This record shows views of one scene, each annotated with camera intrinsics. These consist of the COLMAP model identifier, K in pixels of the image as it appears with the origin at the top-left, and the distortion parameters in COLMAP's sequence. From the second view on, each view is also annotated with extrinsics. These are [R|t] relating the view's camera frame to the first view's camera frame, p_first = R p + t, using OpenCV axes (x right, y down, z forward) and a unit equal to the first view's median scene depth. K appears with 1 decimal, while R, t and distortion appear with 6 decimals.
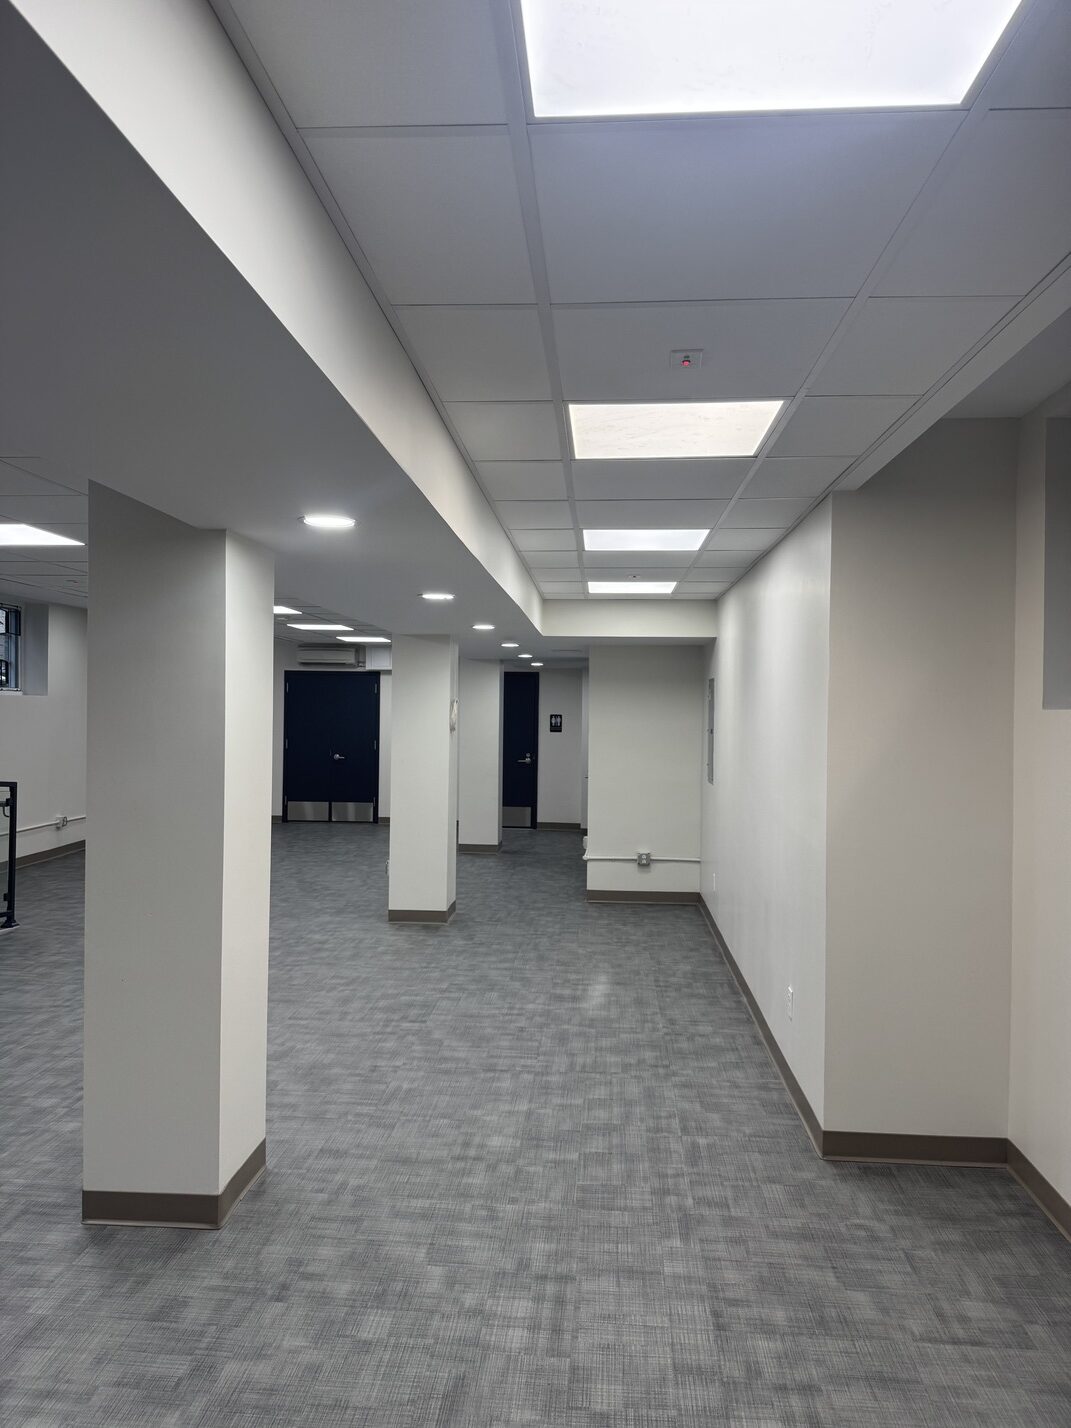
lens RADIAL K [[1007.6, 0, 550.1], [0, 1007.6, 716.5], [0, 0, 1]] dist [0.041073, -0.060706]
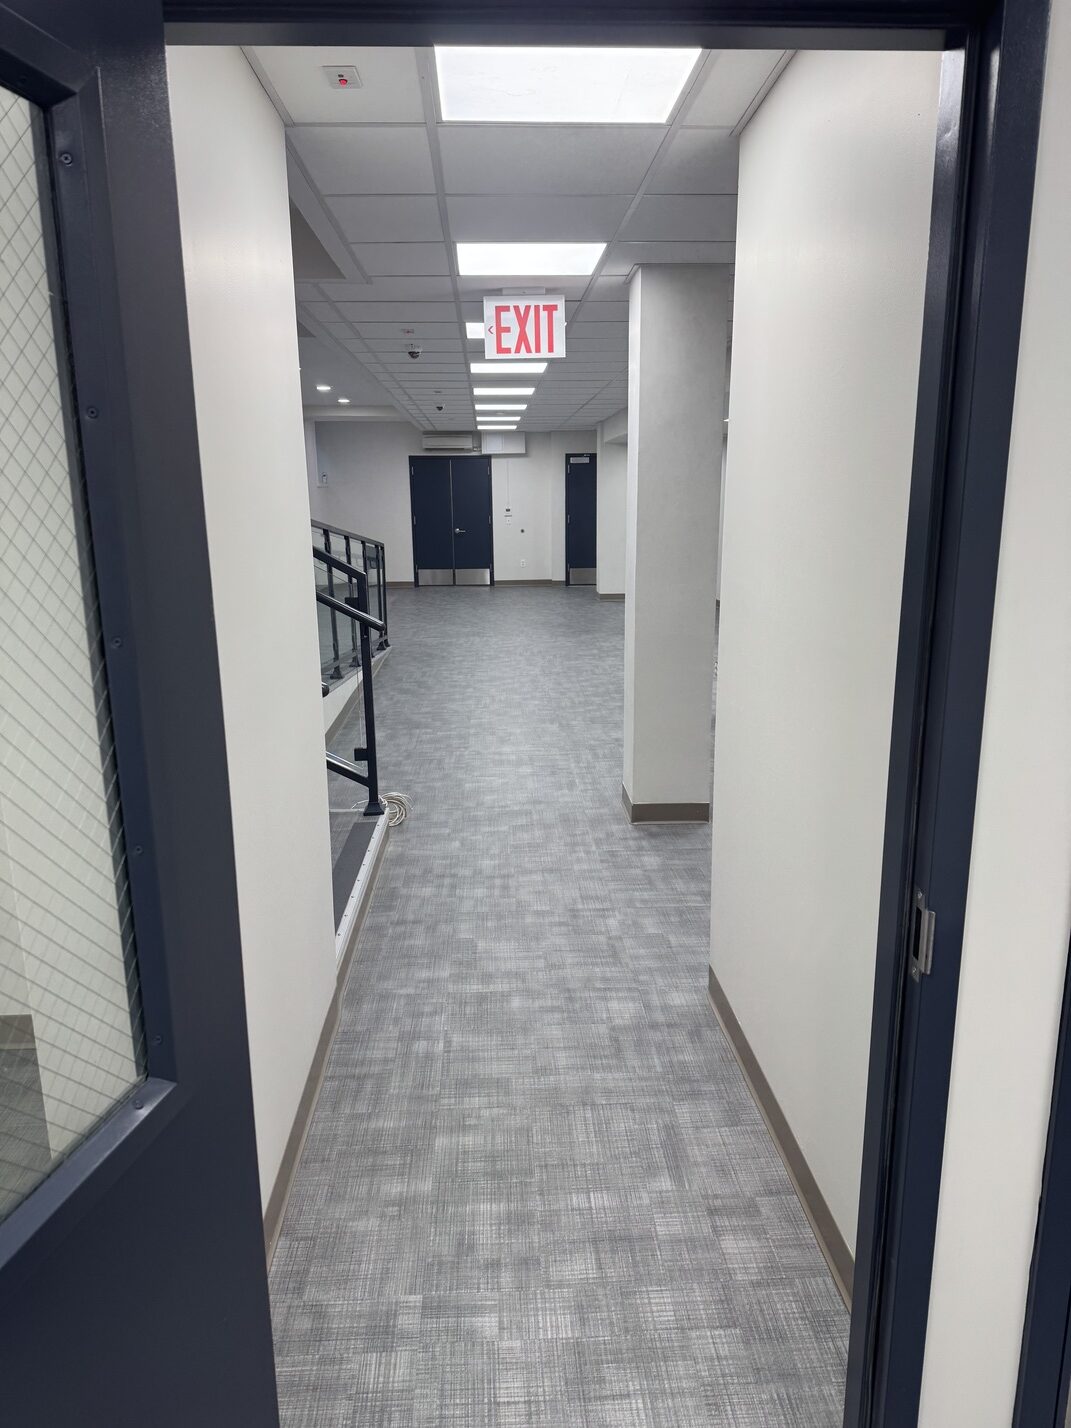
lens RADIAL K [[1007.6, 0, 547.4], [0, 1007.6, 742.3], [0, 0, 1]] dist [0.041073, -0.060706]
pose [[0.992632, -0.049932, 0.110399, -0.404295], [0.023363, 0.972916, 0.229974, 0.018556], [-0.118892, -0.225700, 0.966915, -0.355270]]
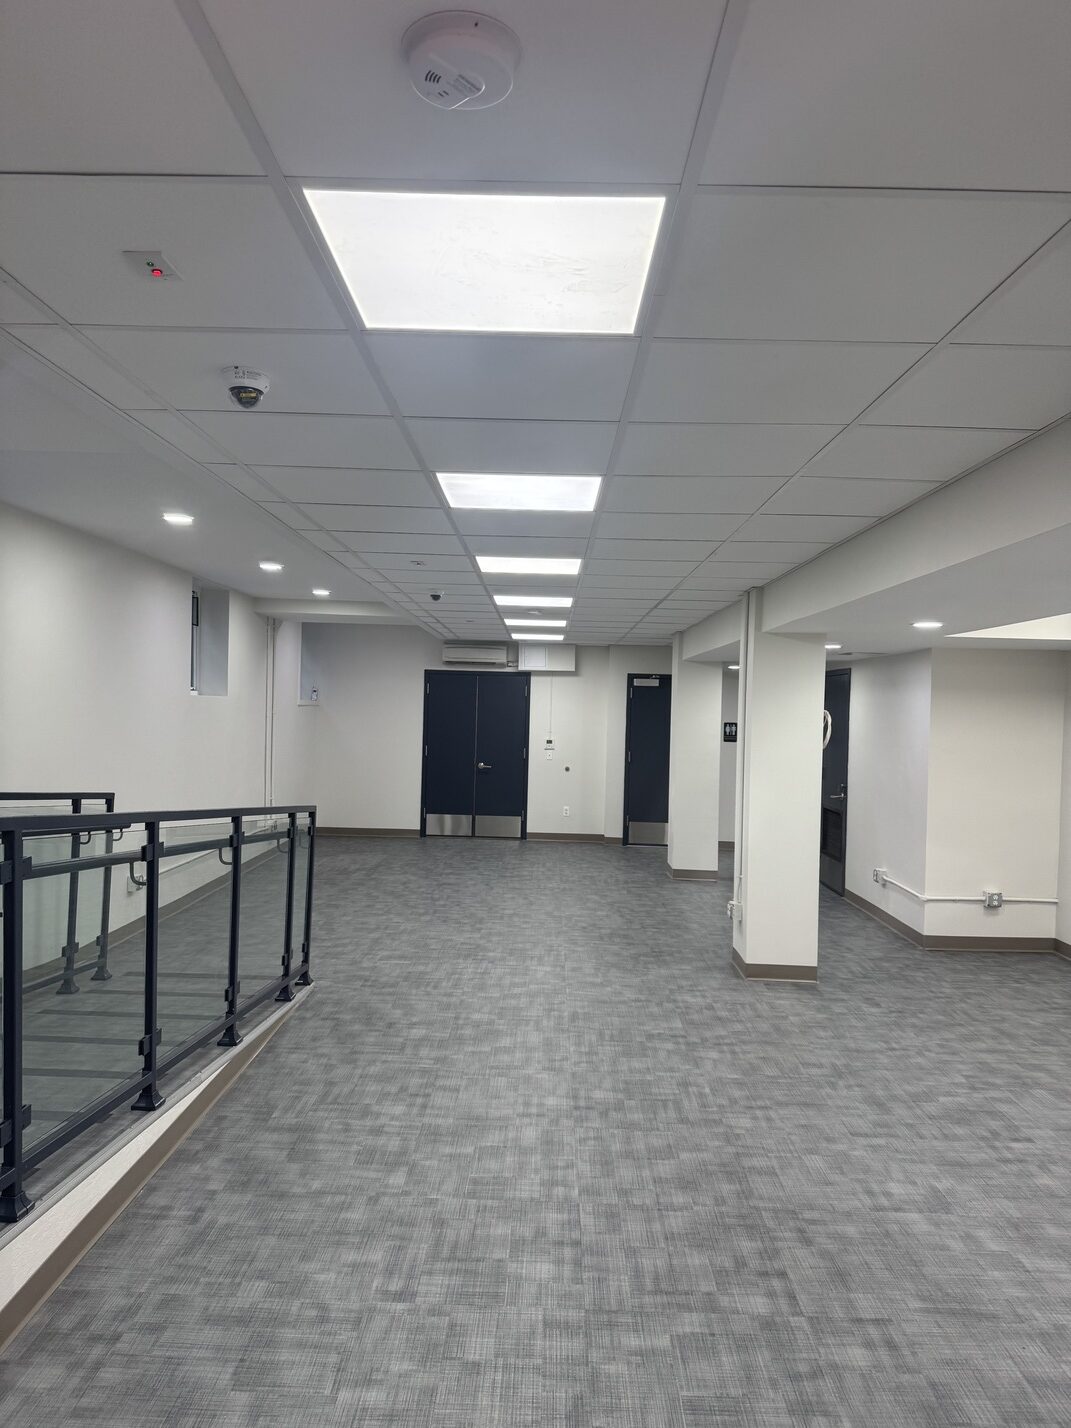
lens RADIAL K [[1007.6, 0, 515.1], [0, 1007.6, 704.0], [0, 0, 1]] dist [0.041073, -0.060706]
pose [[0.999406, 0.014725, 0.031169, -0.340049], [-0.014329, 0.999814, -0.012898, -0.006701], [-0.031354, 0.012444, 0.999431, 0.155942]]
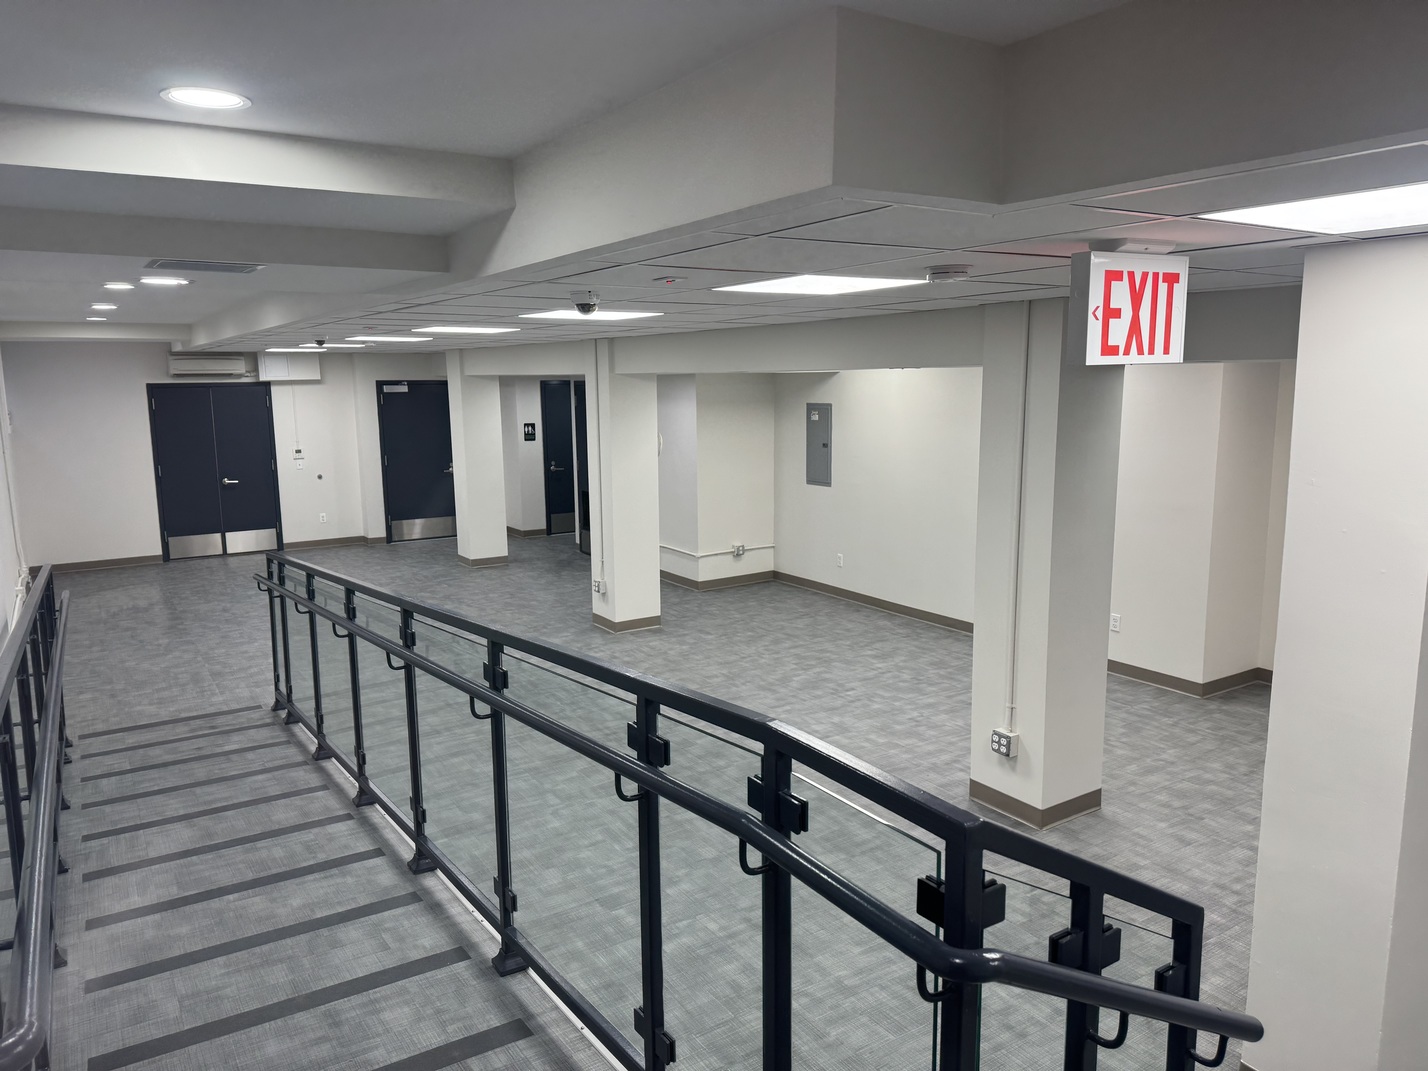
lens RADIAL K [[1007.6, 0, 727.3], [0, 1007.6, 528.3], [0, 0, 1]] dist [0.041073, -0.060706]
pose [[0.801082, -0.108402, 0.588657, -0.622898], [0.026978, 0.989003, 0.145412, -0.057933], [-0.597946, -0.100606, 0.795197, 0.059823]]
